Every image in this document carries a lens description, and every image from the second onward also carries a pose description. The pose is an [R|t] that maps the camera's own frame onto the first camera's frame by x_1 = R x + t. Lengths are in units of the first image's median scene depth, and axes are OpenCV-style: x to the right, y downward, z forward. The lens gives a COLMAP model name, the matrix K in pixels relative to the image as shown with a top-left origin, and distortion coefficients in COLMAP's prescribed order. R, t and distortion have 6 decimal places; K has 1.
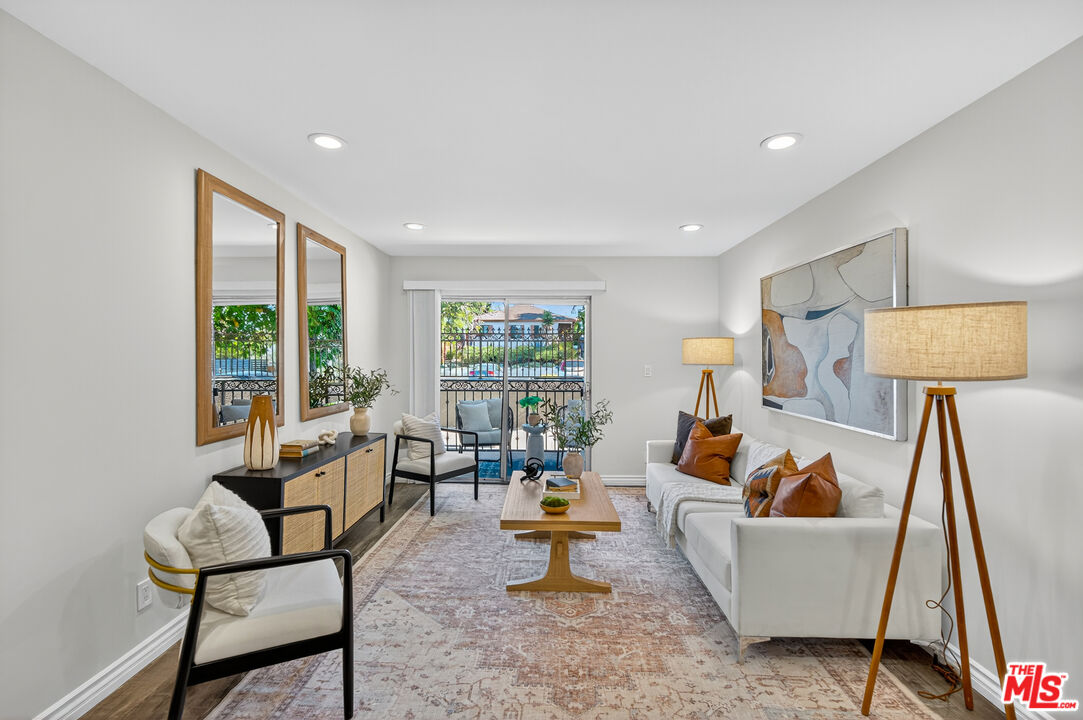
lens RADIAL K [[488.6, 0, 536.9], [0, 488.6, 360.5], [0, 0, 1]] dist [-0.002033, 0.000089]
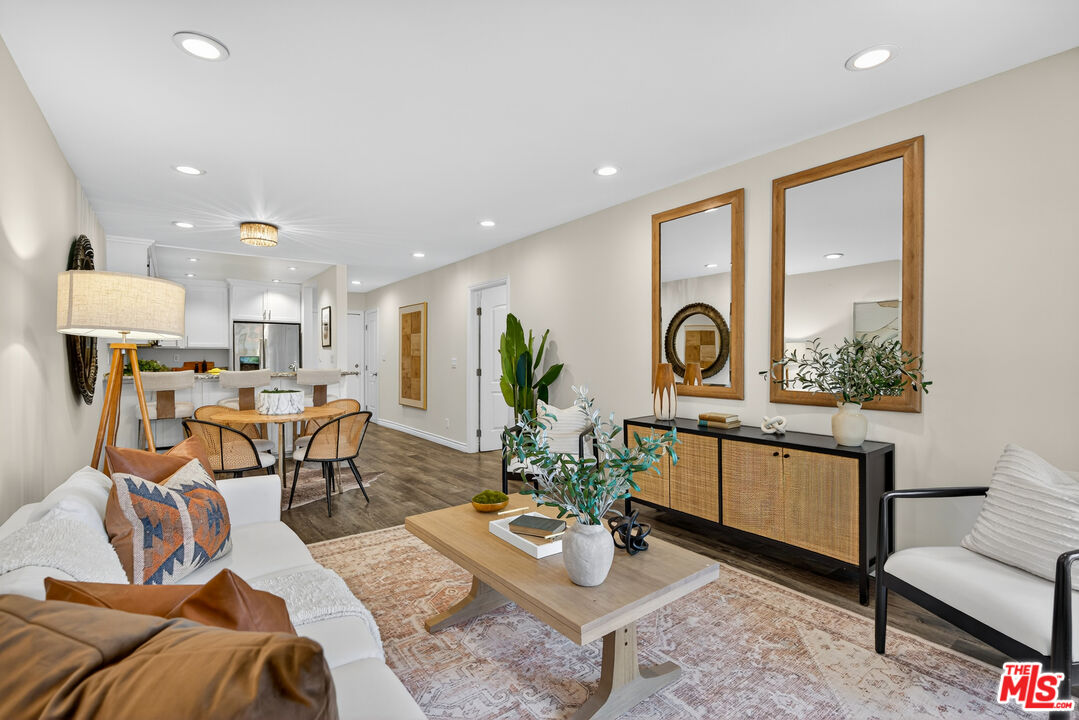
lens RADIAL K [[486.8, 0, 534.9], [0, 486.8, 360.5], [0, 0, 1]] dist [-0.002033, 0.000089]
pose [[-0.782847, -0.000498, -0.622214, 0.418479], [-0.002868, 0.999992, 0.002809, 0.049036], [0.622208, 0.003983, -0.782842, 1.452040]]
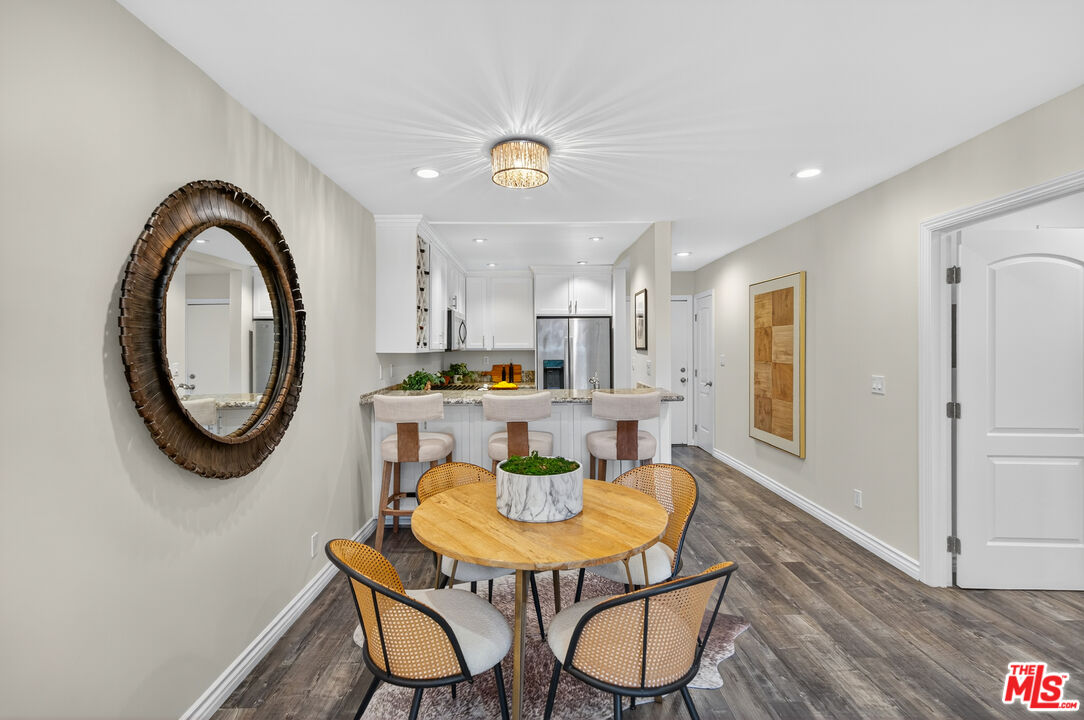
lens RADIAL K [[491.5, 0, 538.1], [0, 491.5, 346.4], [0, 0, 1]] dist [0.002178, 0.000469]
pose [[-0.999201, 0.000731, -0.039951, 0.176841], [0.000719, 1.000000, 0.000300, -0.011116], [0.039952, 0.000271, -0.999202, 0.678652]]
